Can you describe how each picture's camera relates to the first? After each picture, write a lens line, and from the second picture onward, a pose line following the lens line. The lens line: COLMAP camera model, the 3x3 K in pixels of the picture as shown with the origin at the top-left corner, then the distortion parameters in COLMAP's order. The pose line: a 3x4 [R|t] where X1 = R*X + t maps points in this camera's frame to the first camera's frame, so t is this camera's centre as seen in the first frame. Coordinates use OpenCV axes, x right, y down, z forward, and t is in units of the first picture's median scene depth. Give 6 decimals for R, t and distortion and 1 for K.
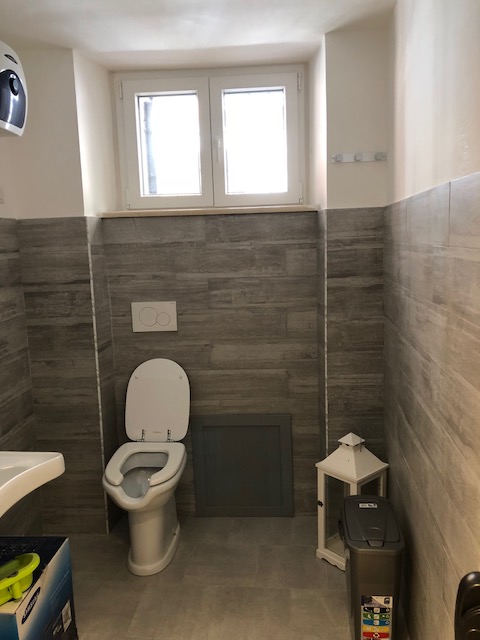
lens RADIAL K [[535.7, 0, 240.4], [0, 535.7, 319.0], [0, 0, 1]] dist [0.041349, -0.043716]
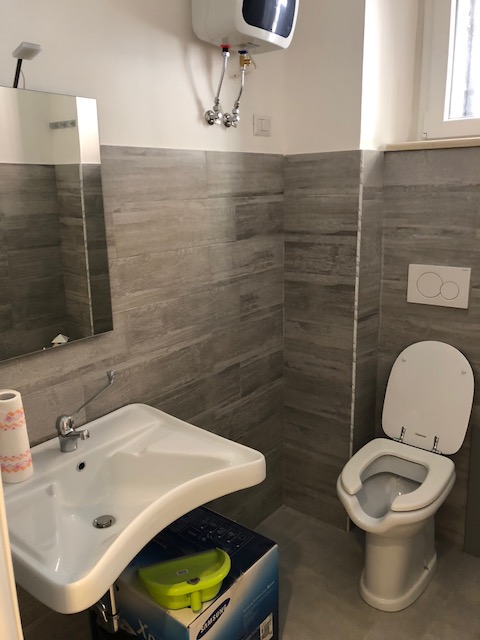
lens RADIAL K [[535.7, 0, 230.9], [0, 535.7, 311.6], [0, 0, 1]] dist [0.041349, -0.043716]
pose [[0.821533, 0.147082, -0.550863, 0.021733], [-0.092168, 0.987705, 0.126266, -0.038184], [0.562661, -0.052960, 0.824989, 0.225827]]
